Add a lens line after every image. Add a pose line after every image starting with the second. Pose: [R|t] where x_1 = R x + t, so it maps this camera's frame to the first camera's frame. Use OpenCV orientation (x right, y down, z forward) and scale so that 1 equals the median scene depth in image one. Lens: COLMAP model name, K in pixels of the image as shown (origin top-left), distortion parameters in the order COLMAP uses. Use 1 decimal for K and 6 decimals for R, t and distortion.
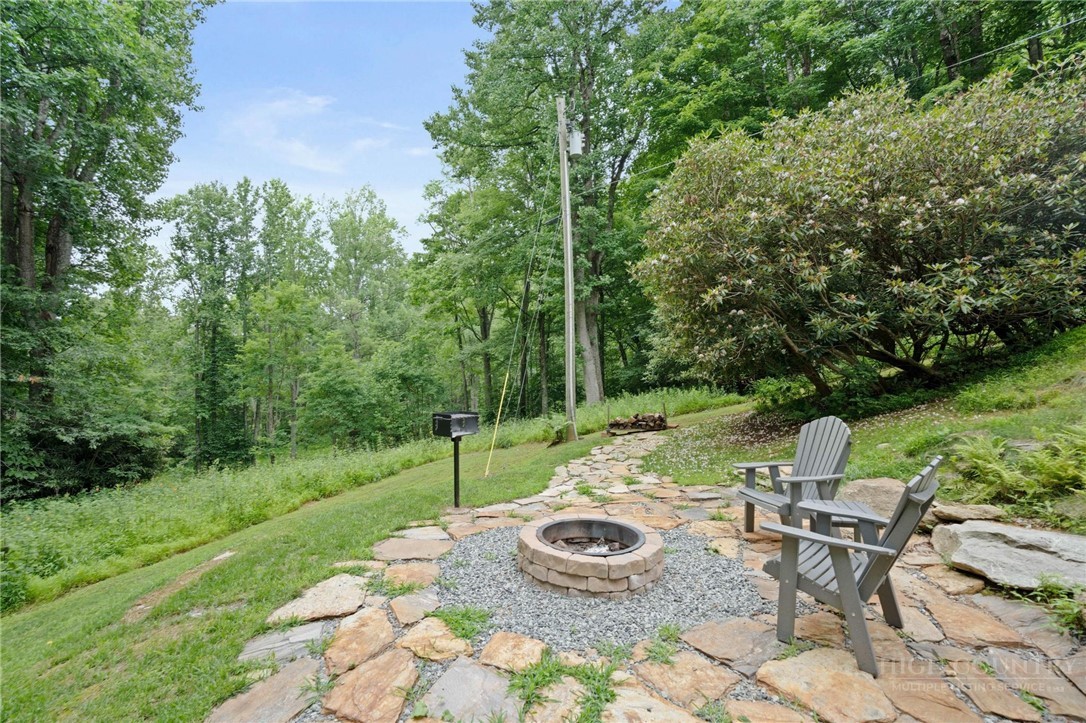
lens RADIAL K [[504.9, 0, 519.9], [0, 504.9, 347.8], [0, 0, 1]] dist [-0.011277, 0.005674]
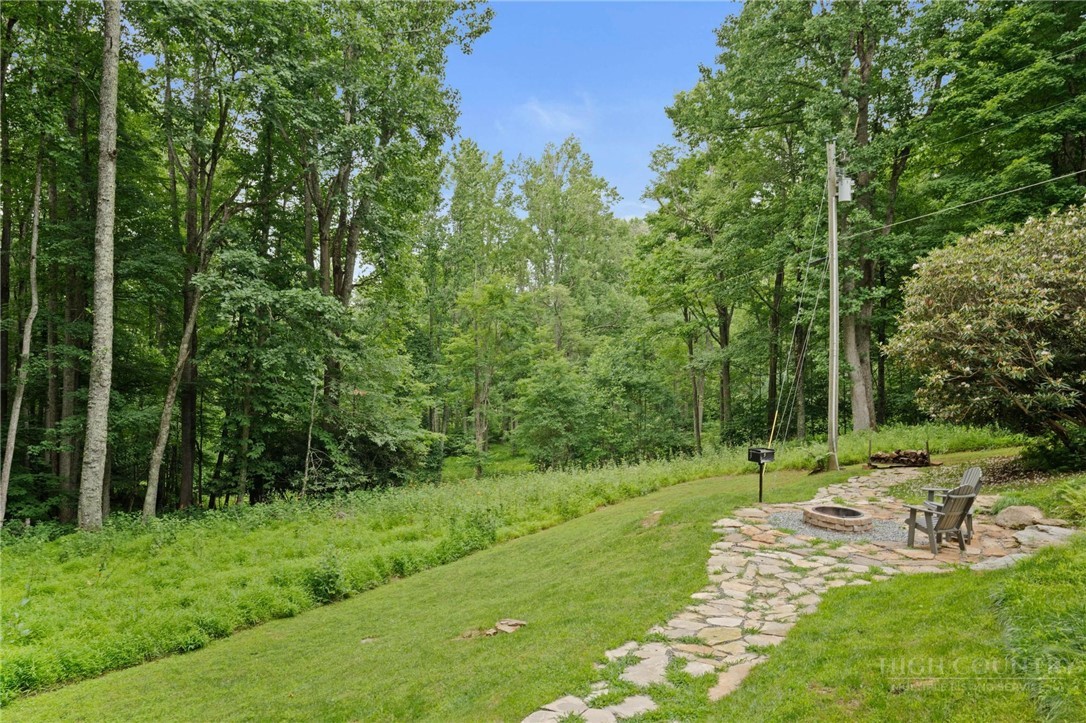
lens RADIAL K [[748.9, 0, 538.1], [0, 748.9, 350.8], [0, 0, 1]] dist [0.025061, 0.025148]
pose [[0.960945, 0.019297, -0.276064, -0.035847], [-0.008593, 0.999165, 0.039931, -0.073371], [0.276604, -0.035999, 0.960309, -0.400682]]
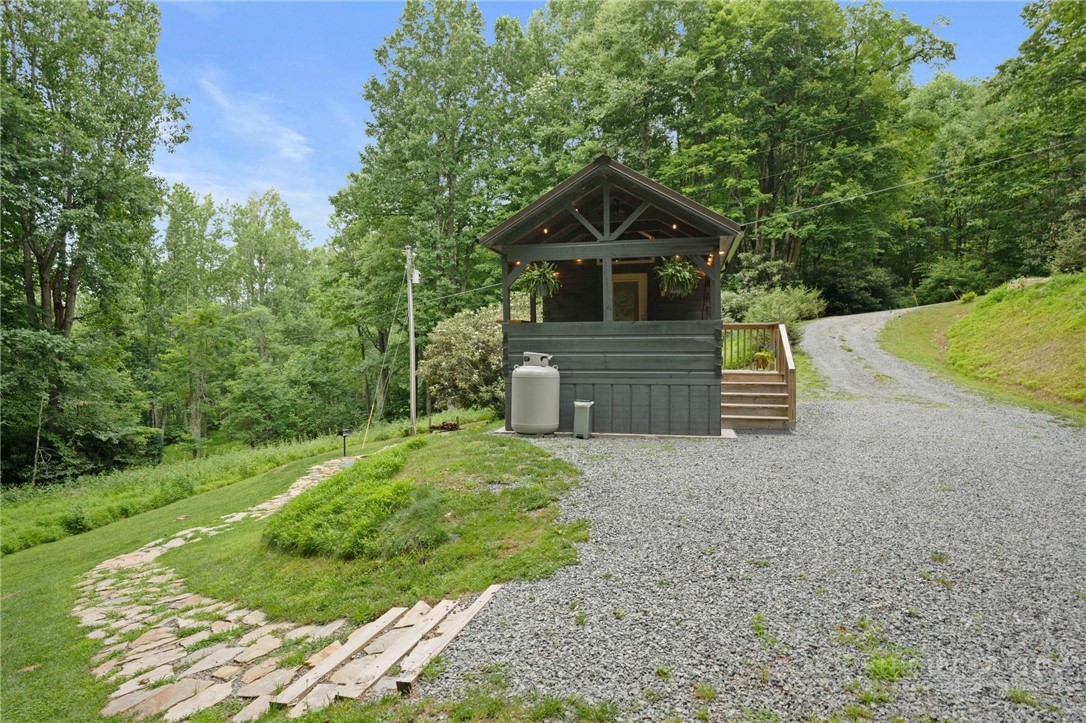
lens RADIAL K [[606.7, 0, 539.3], [0, 606.7, 358.7], [0, 0, 1]] dist [-0.027844, 0.017908]
pose [[0.988762, 0.002875, 0.149468, 0.130189], [-0.012283, 0.997997, 0.062053, -0.141774], [-0.148990, -0.063191, 0.986818, -0.738914]]
